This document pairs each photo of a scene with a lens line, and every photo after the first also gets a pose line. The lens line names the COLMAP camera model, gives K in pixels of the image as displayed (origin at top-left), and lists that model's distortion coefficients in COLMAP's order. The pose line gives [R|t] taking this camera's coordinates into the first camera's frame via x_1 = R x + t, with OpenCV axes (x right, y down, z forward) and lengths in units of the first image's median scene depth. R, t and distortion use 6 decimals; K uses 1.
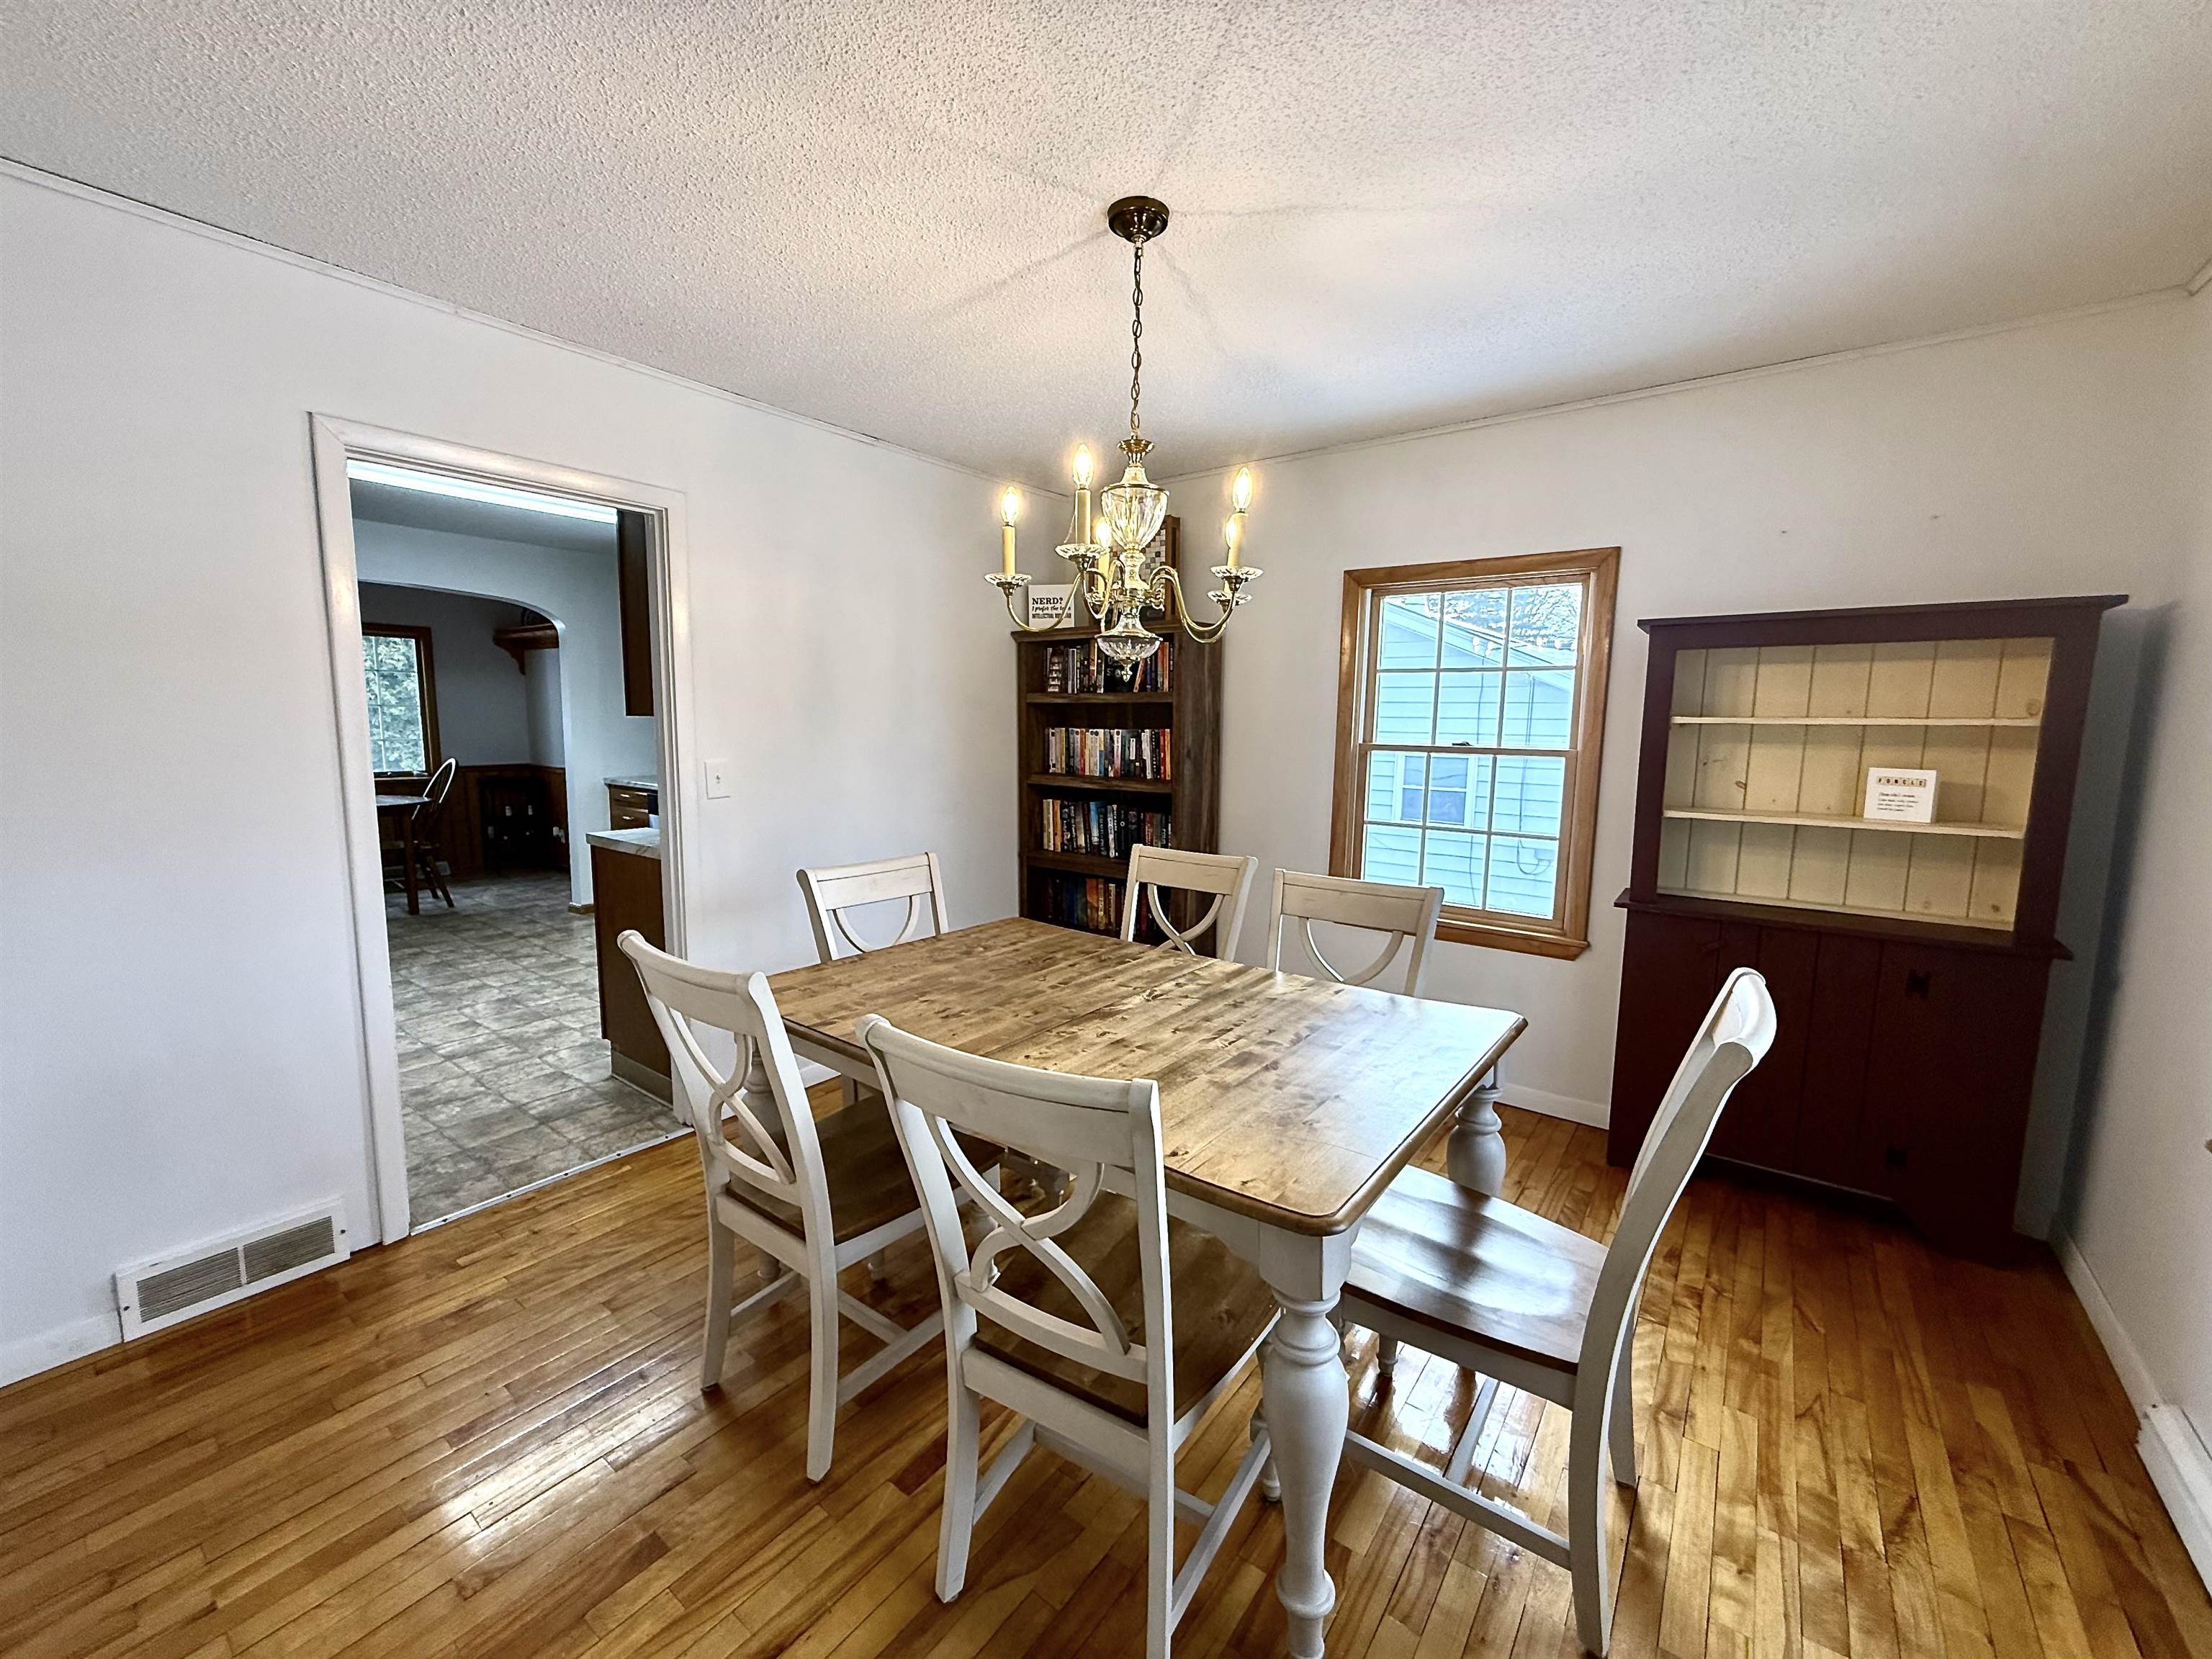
lens RADIAL K [[886.7, 0, 1106.9], [0, 886.7, 828.5], [0, 0, 1]] dist [-0.002330, 0.000616]
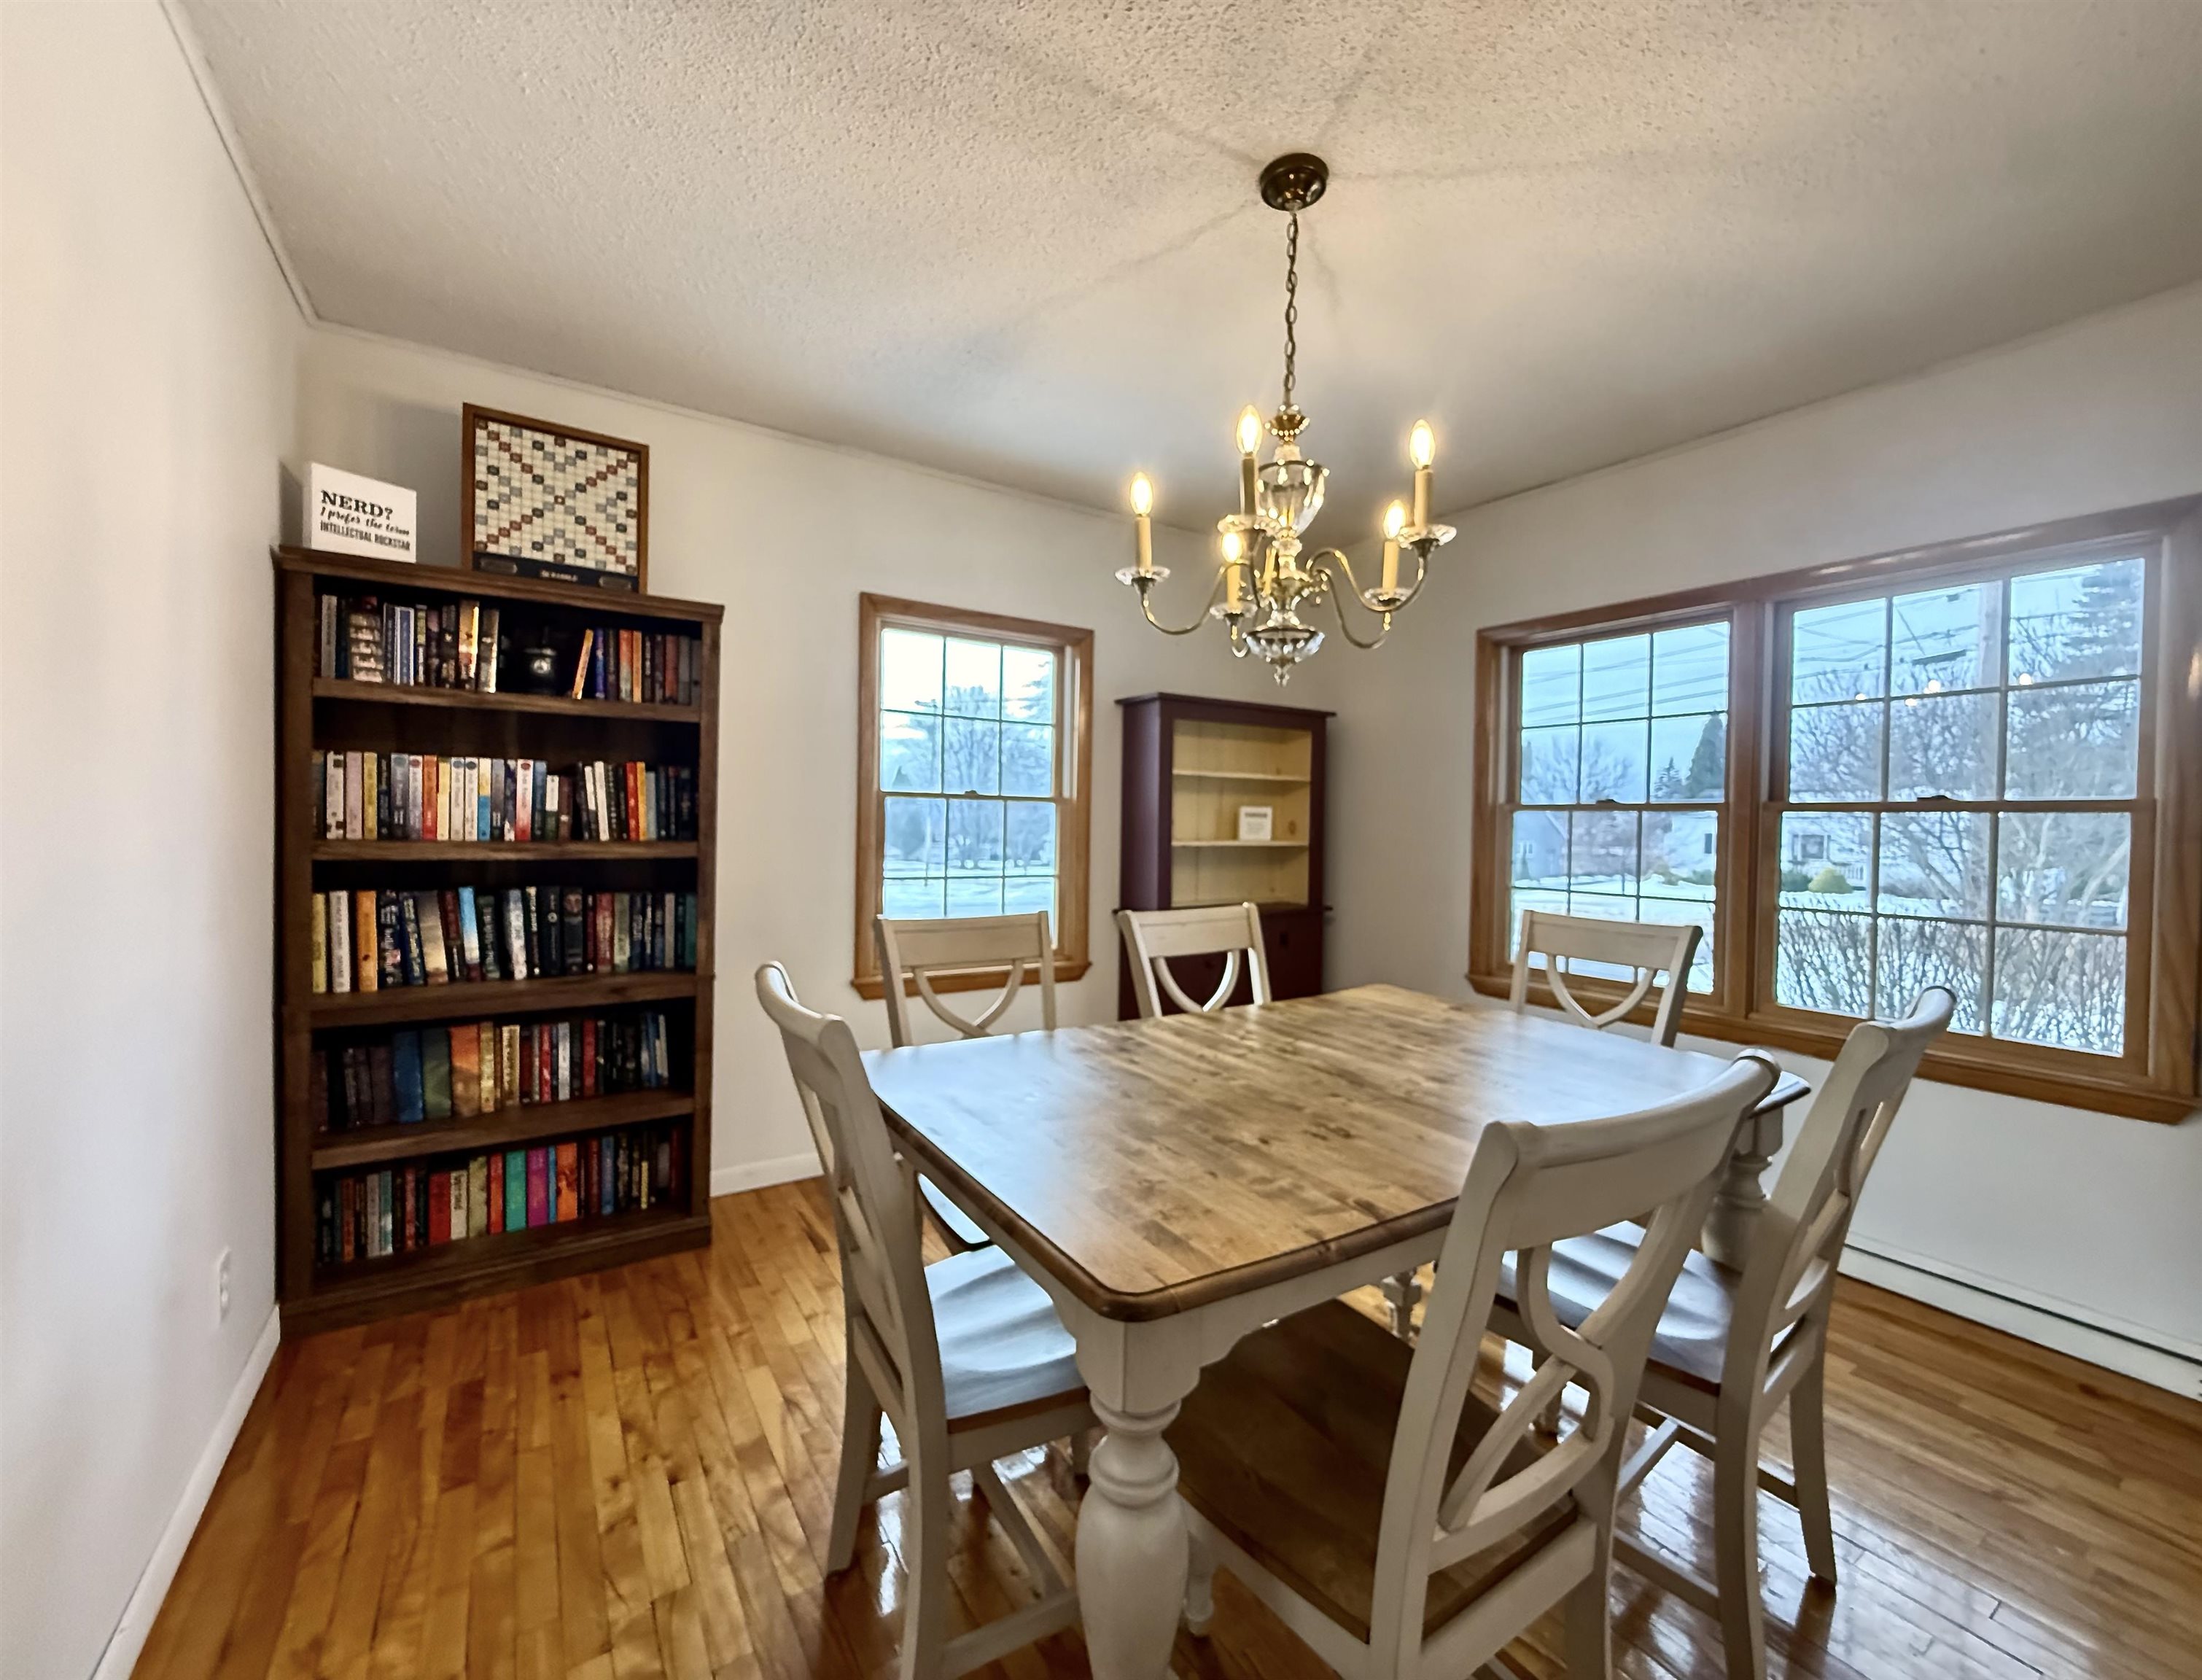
lens RADIAL K [[895.4, 0, 1109.9], [0, 895.4, 845.9], [0, 0, 1]] dist [0.000477, 0.000096]
pose [[0.329494, -0.033106, 0.943577, -0.429845], [0.102032, 0.994781, -0.000727, -0.014546], [-0.938628, 0.096514, 0.331152, 0.443296]]
